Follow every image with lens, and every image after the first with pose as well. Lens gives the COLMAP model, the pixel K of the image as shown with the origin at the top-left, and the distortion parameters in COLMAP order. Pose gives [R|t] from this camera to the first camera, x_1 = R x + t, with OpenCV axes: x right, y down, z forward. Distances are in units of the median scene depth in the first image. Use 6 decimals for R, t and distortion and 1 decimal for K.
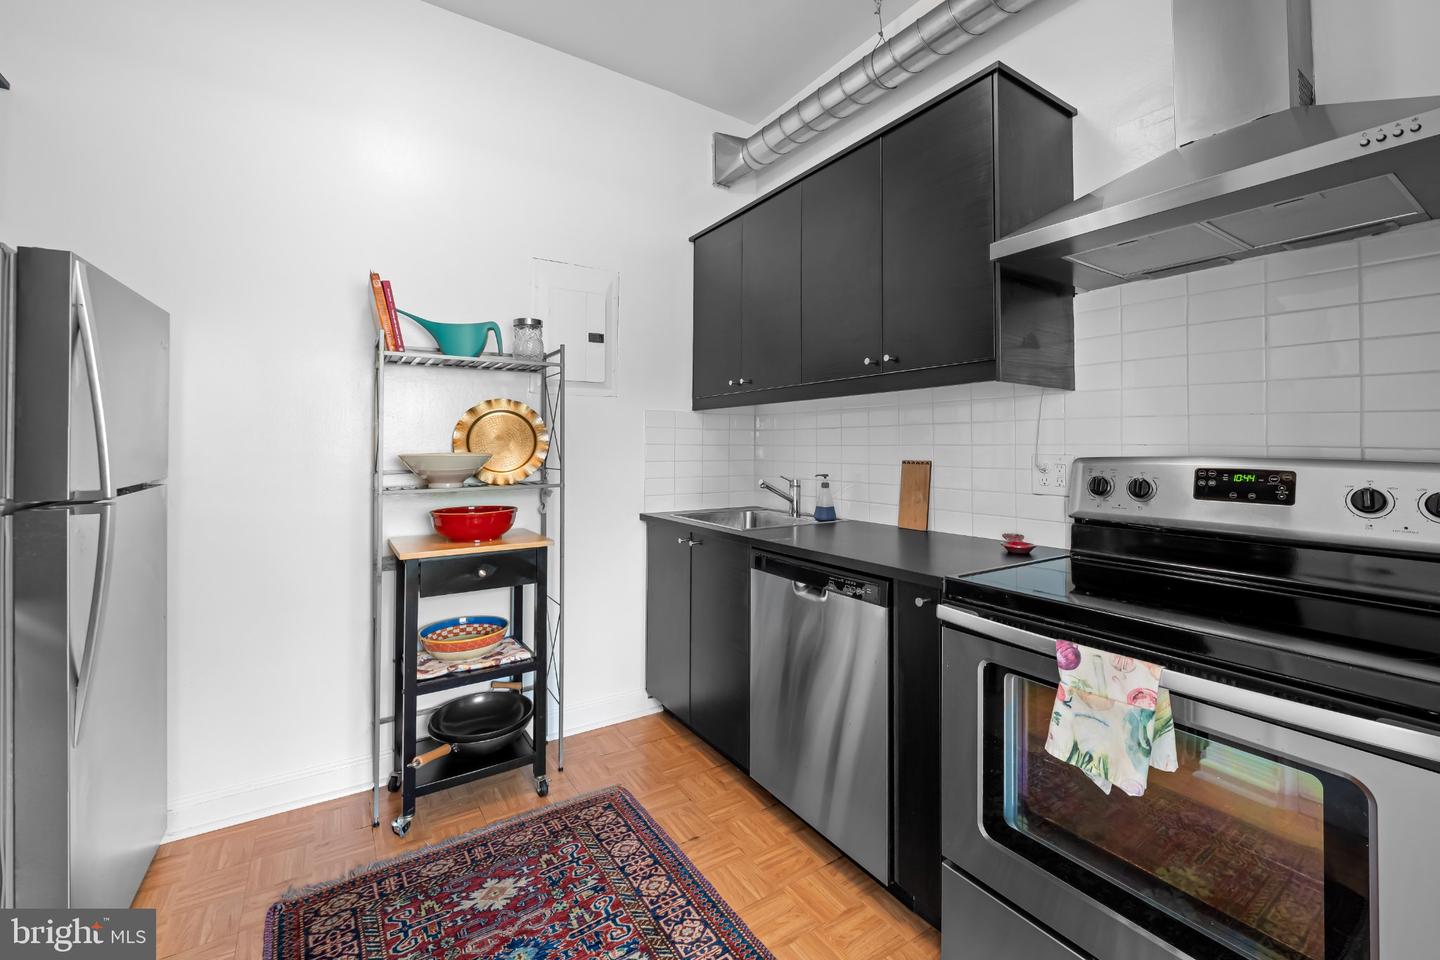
lens RADIAL K [[583.9, 0, 695.1], [0, 583.9, 433.3], [0, 0, 1]] dist [-0.005459, 0.000118]
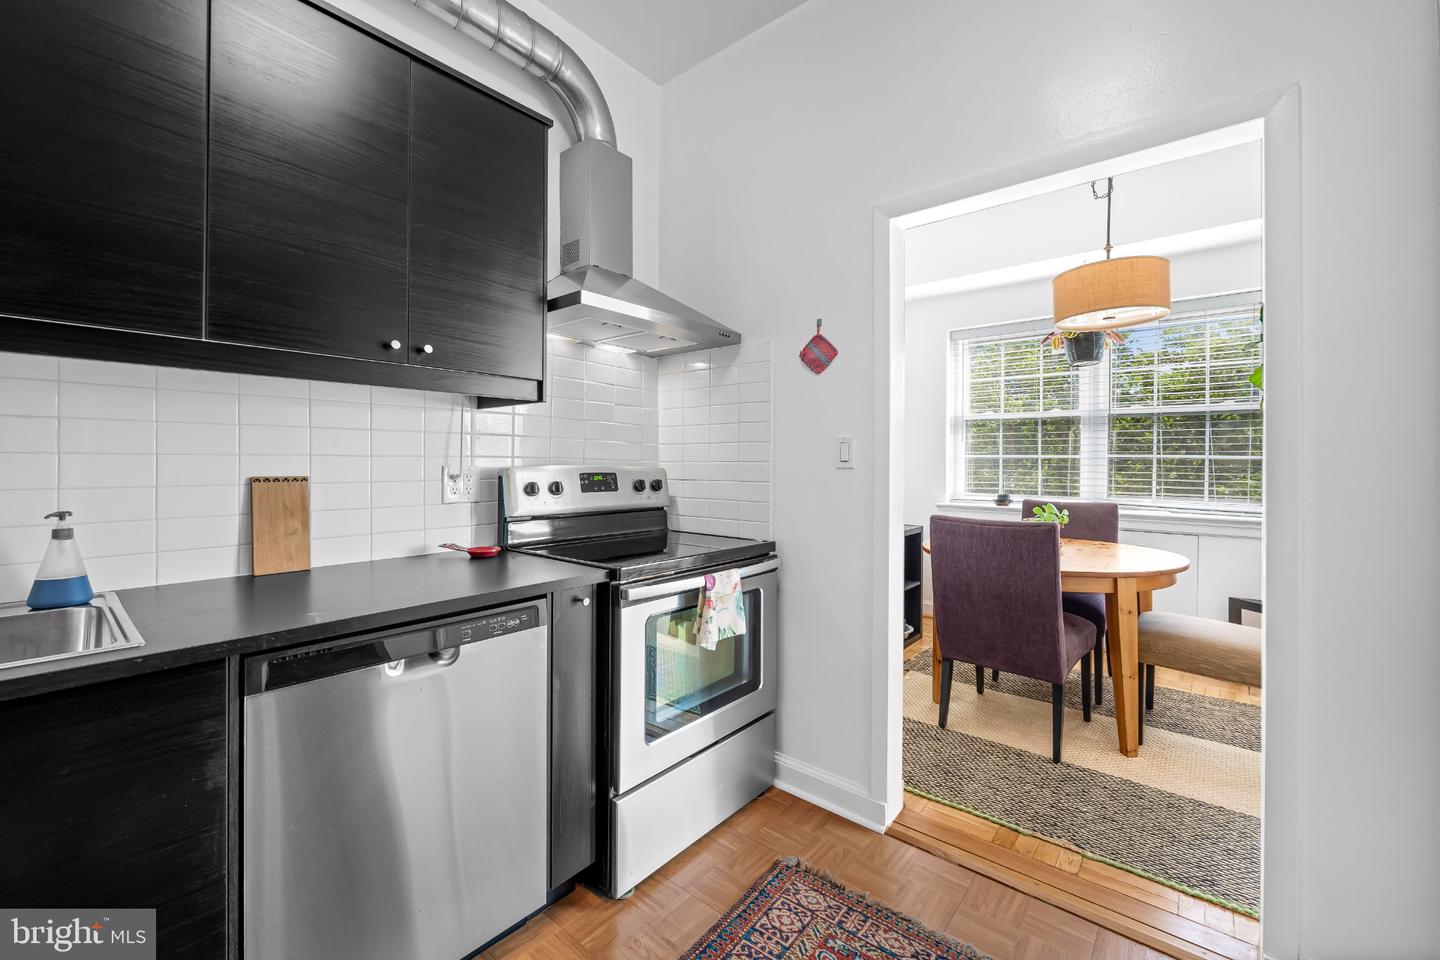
lens RADIAL K [[583.9, 0, 721.9], [0, 583.9, 471.7], [0, 0, 1]] dist [-0.005459, 0.000118]
pose [[-0.307805, -0.020562, 0.951227, -0.828823], [-0.028065, 0.999528, 0.012525, 0.029703], [-0.951035, -0.022841, -0.308237, 1.253355]]
